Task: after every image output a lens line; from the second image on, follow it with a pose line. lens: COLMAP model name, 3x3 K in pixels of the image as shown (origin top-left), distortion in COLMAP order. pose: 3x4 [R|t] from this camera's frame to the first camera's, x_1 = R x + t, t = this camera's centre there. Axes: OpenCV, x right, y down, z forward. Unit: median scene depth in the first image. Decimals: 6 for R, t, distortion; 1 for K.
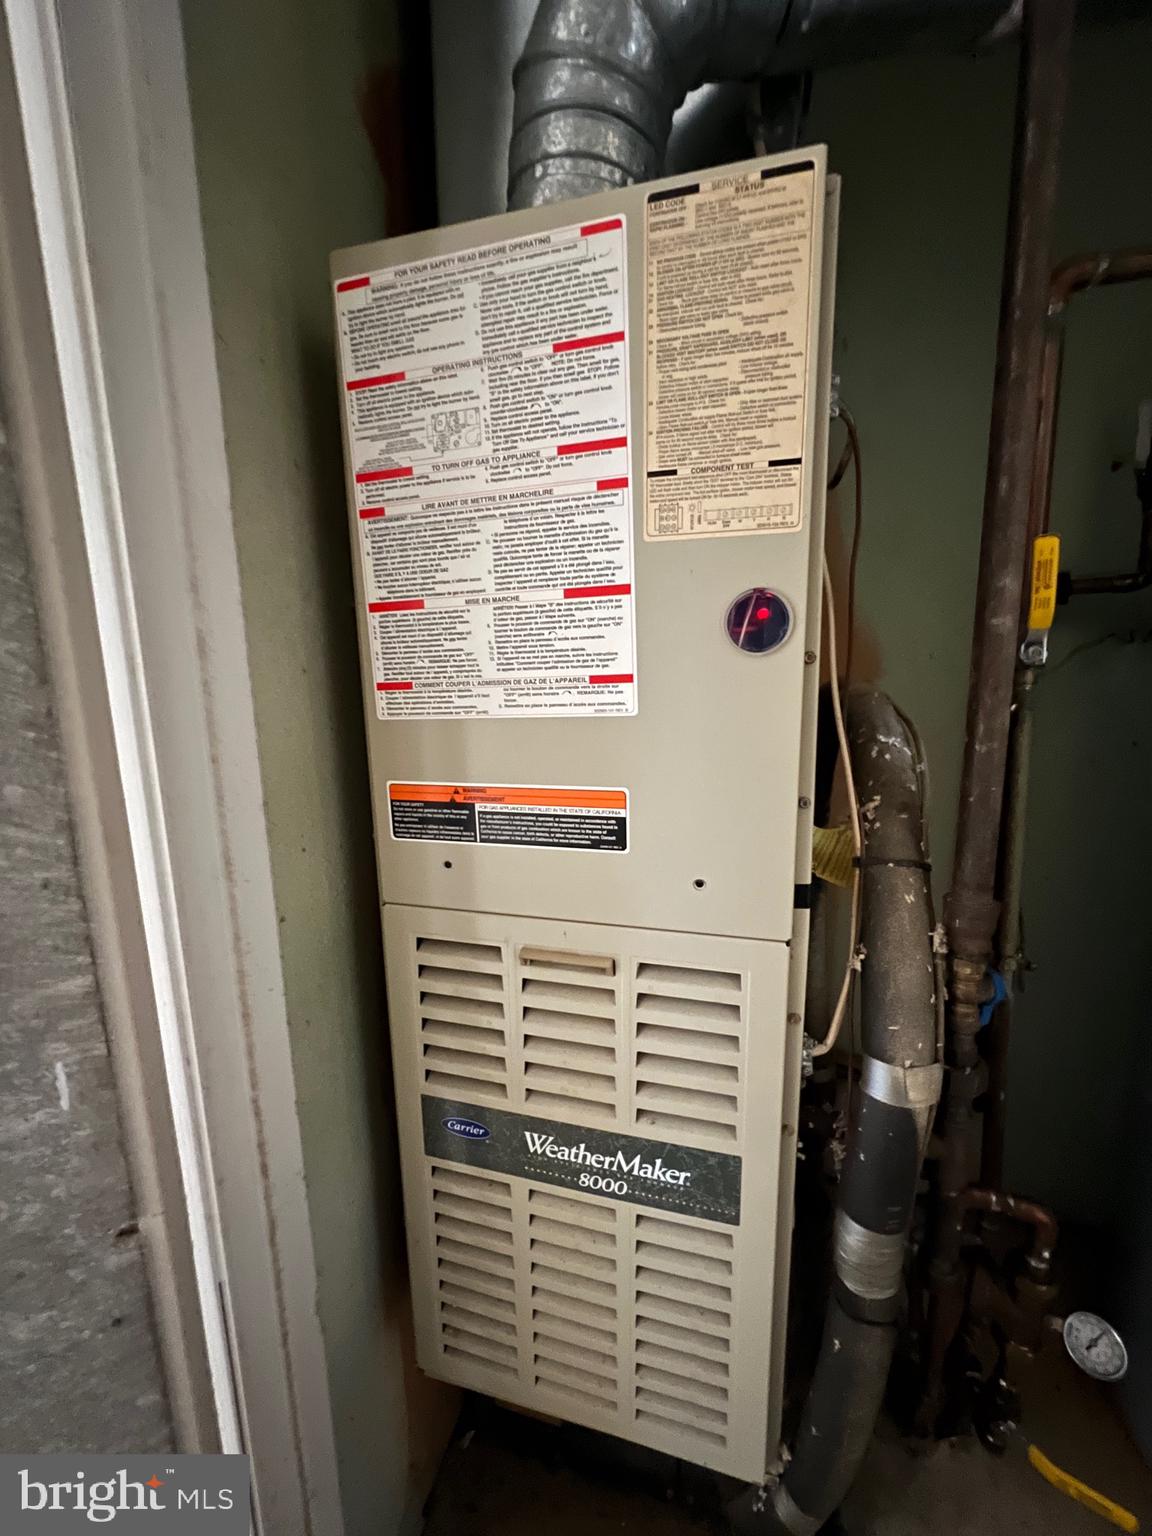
lens RADIAL K [[618.0, 0, 576.0], [0, 618.0, 768.0], [0, 0, 1]] dist [-0.000837, 0.000186]
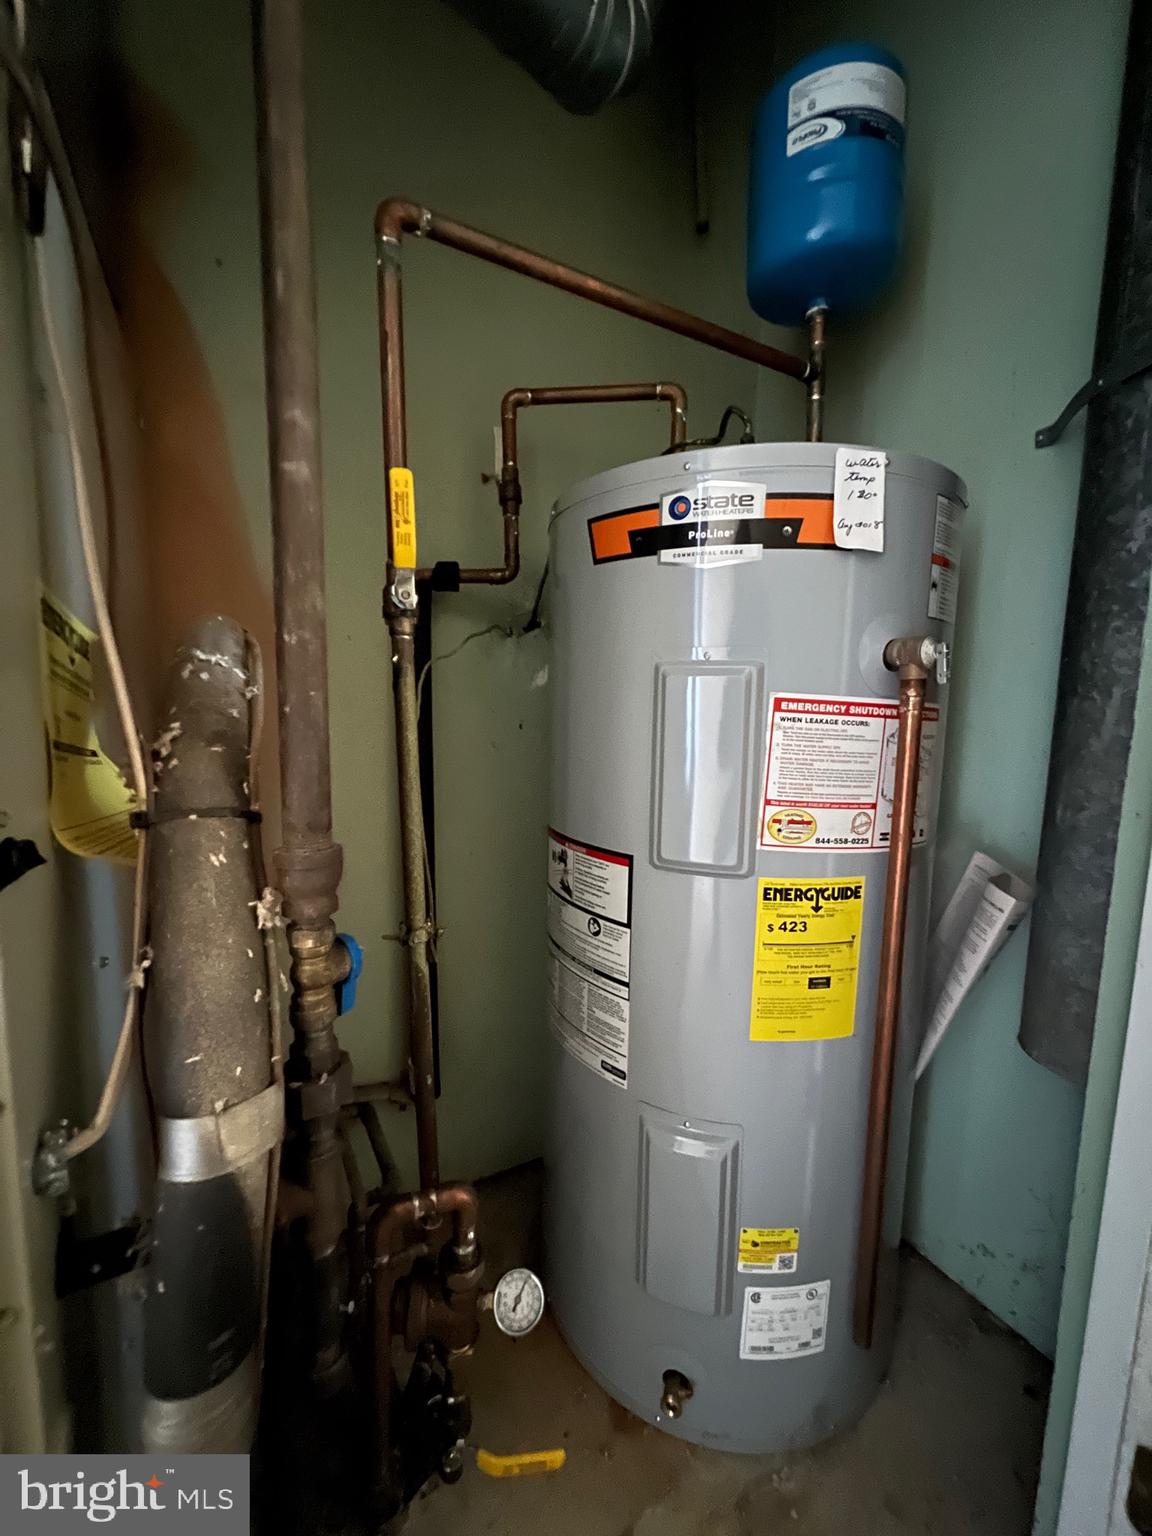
lens RADIAL K [[618.0, 0, 576.0], [0, 618.0, 768.0], [0, 0, 1]] dist [-0.000837, 0.000186]
pose [[0.713730, -0.049513, 0.698669, 0.334947], [0.089629, 0.995754, -0.020995, 0.153436], [-0.694663, 0.077606, 0.715137, 0.217050]]
